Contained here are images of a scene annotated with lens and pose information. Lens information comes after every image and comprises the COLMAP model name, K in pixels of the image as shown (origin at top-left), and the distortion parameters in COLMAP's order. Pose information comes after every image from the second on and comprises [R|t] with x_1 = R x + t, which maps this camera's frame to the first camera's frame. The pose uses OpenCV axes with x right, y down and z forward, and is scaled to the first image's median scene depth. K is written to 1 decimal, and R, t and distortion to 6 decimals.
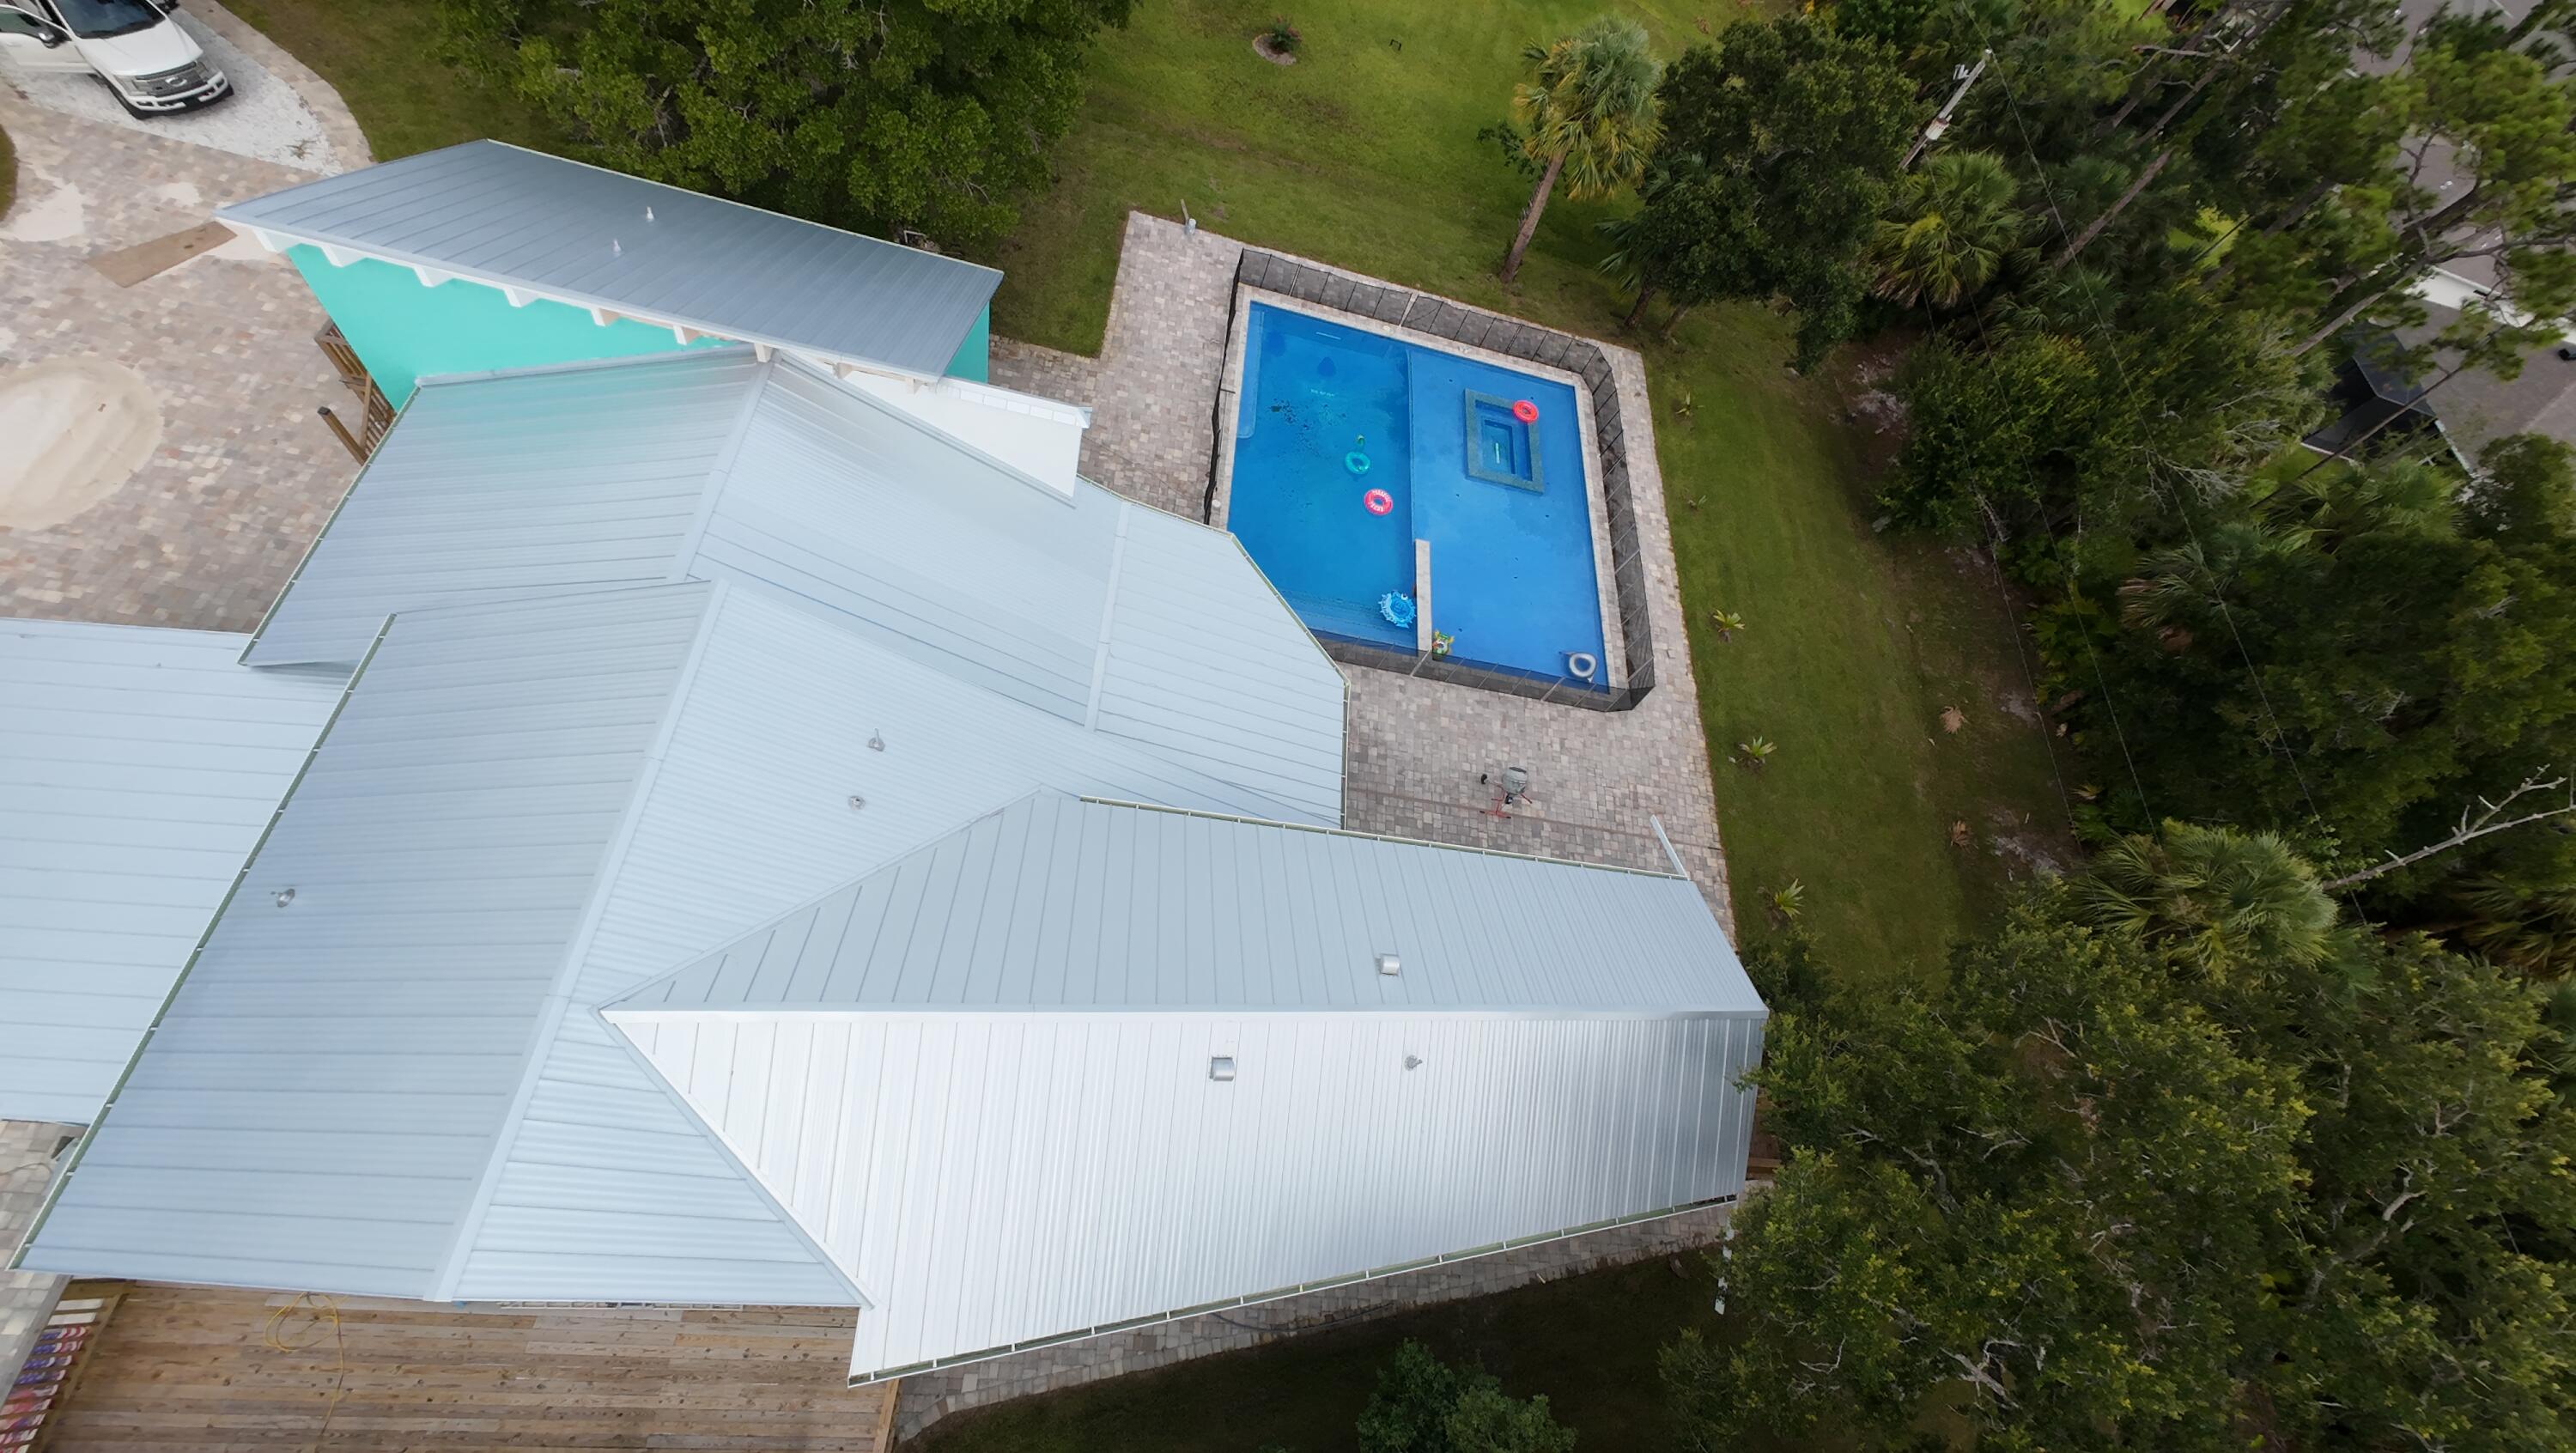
lens RADIAL K [[1004.7, 0, 1288.0], [0, 1004.7, 726.5], [0, 0, 1]] dist [0.000847, 0.000366]
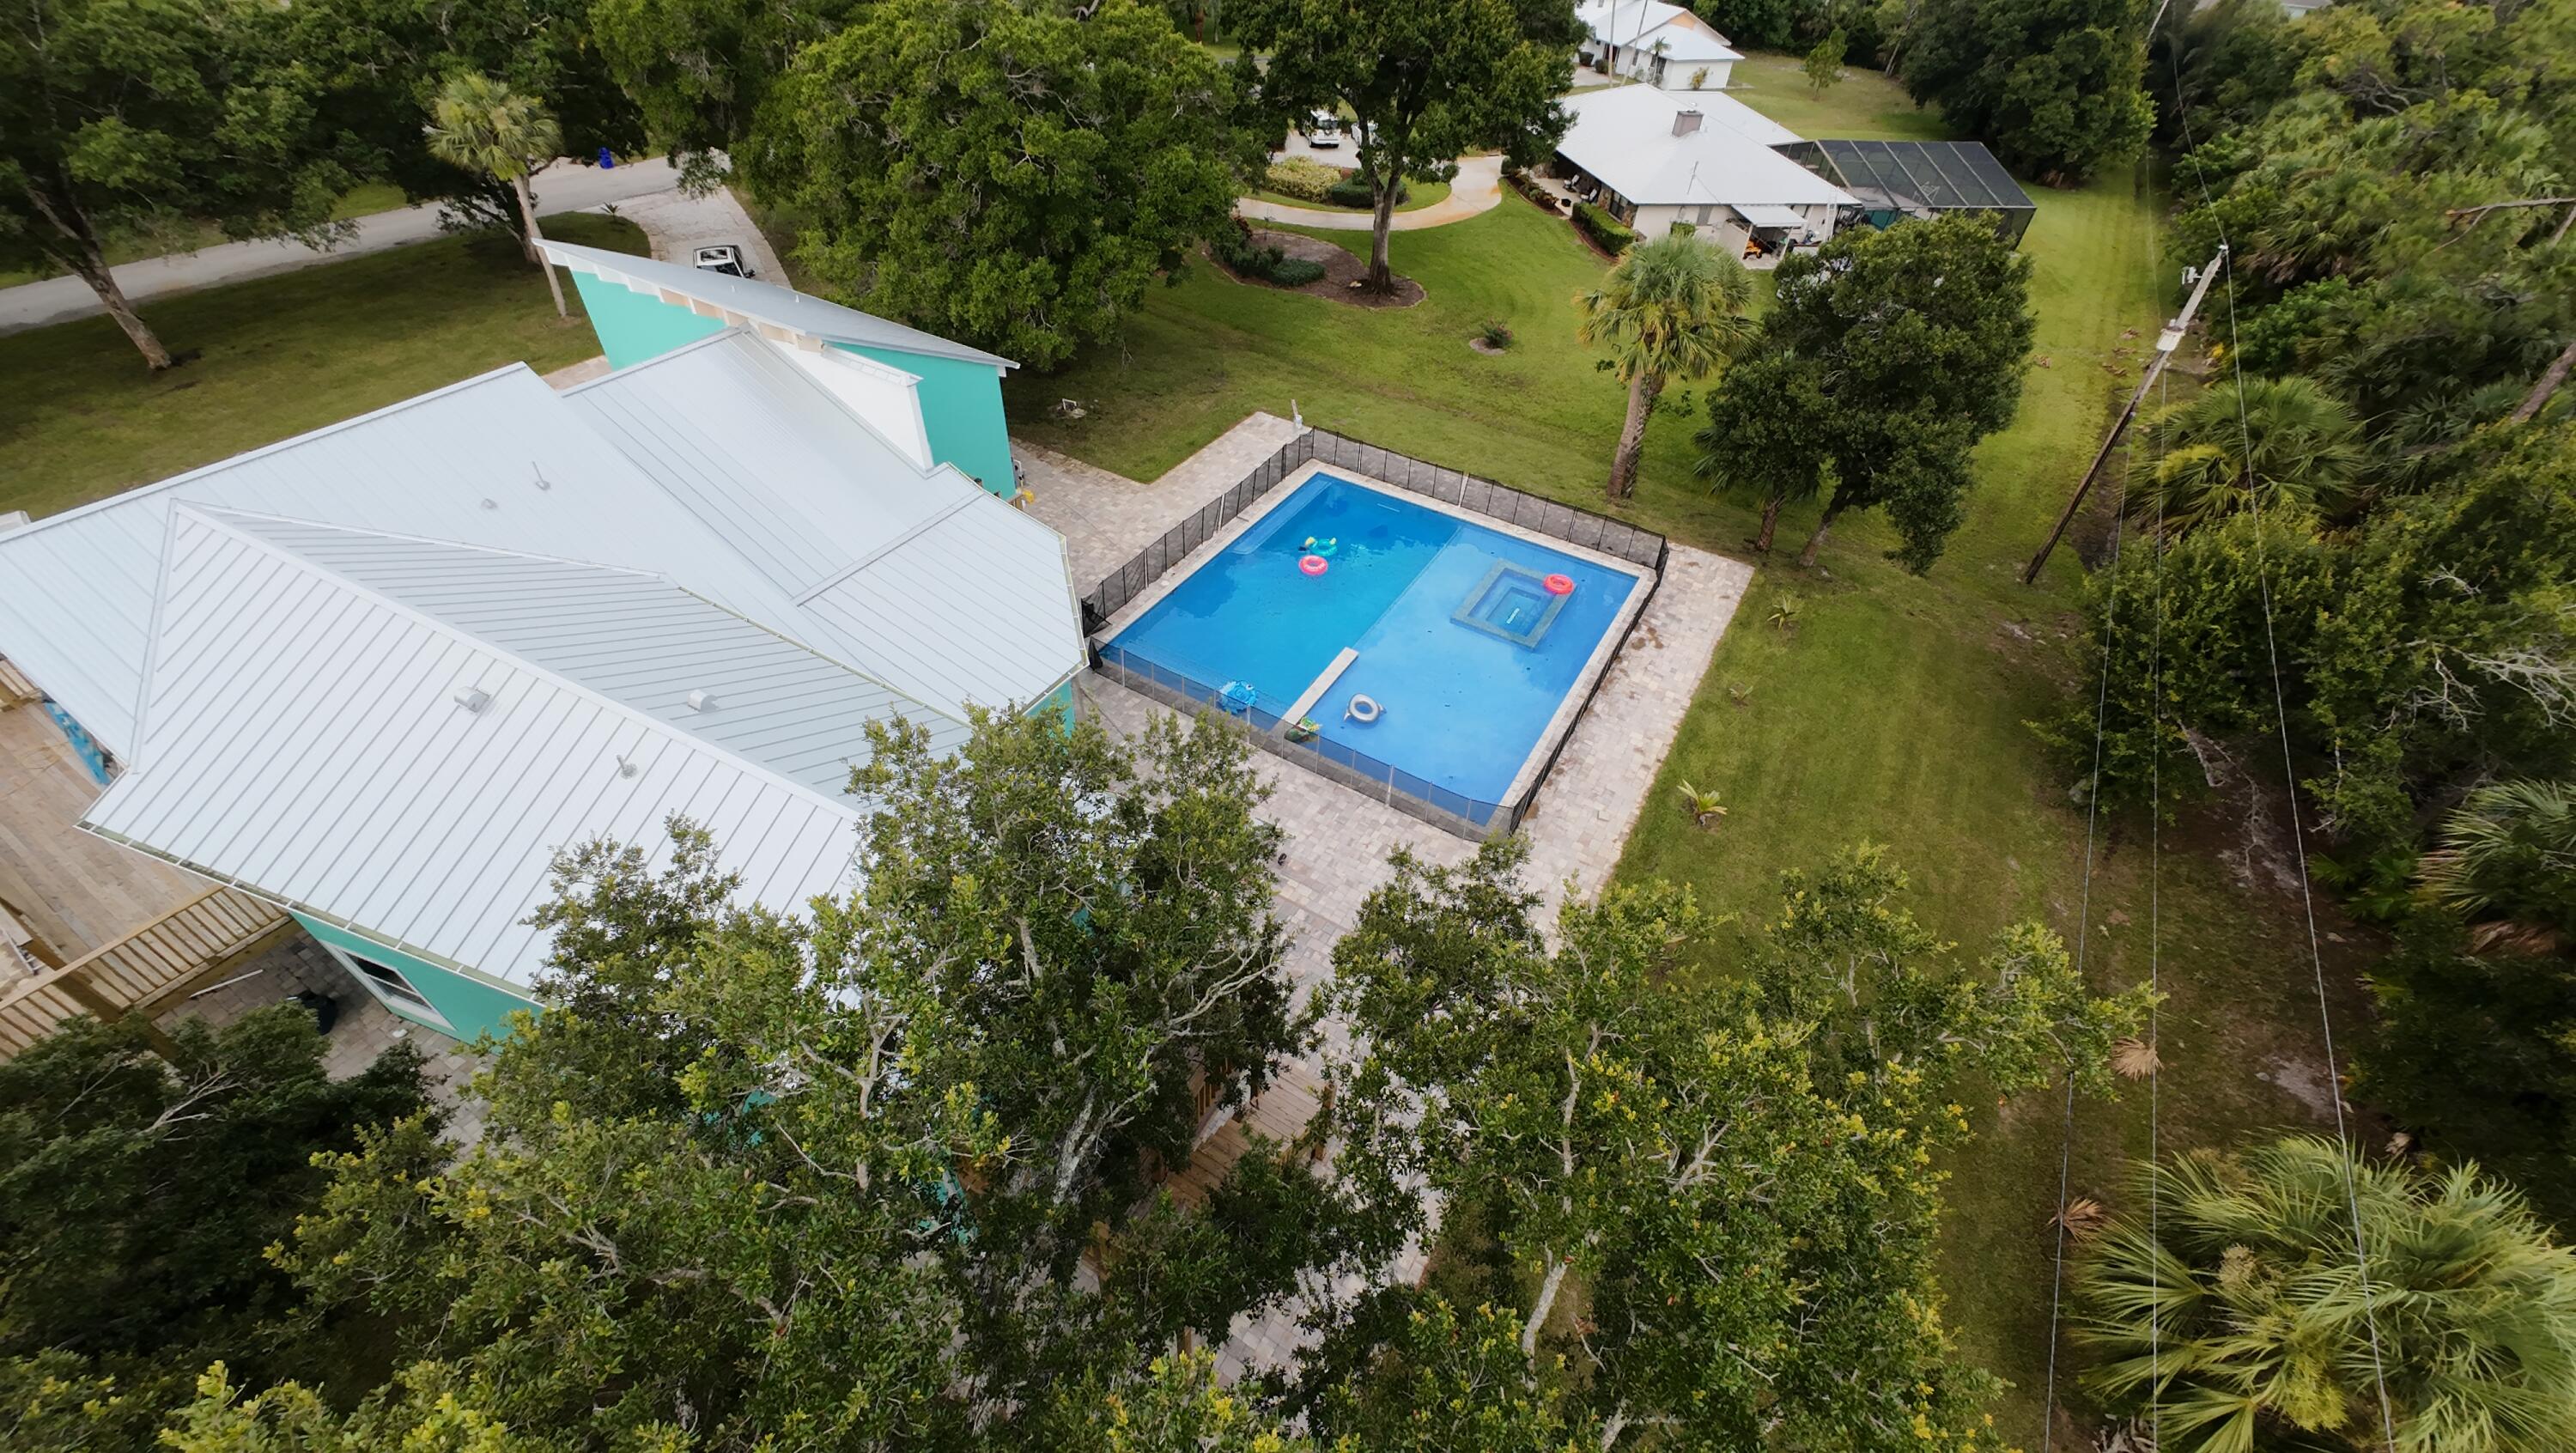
lens RADIAL K [[1004.7, 0, 1288.0], [0, 1004.7, 726.5], [0, 0, 1]] dist [0.000847, 0.000366]
pose [[0.862194, 0.138235, -0.487352, 0.481218], [-0.322642, 0.891531, -0.317921, 0.173709], [0.390542, 0.431350, 0.813274, 0.204766]]
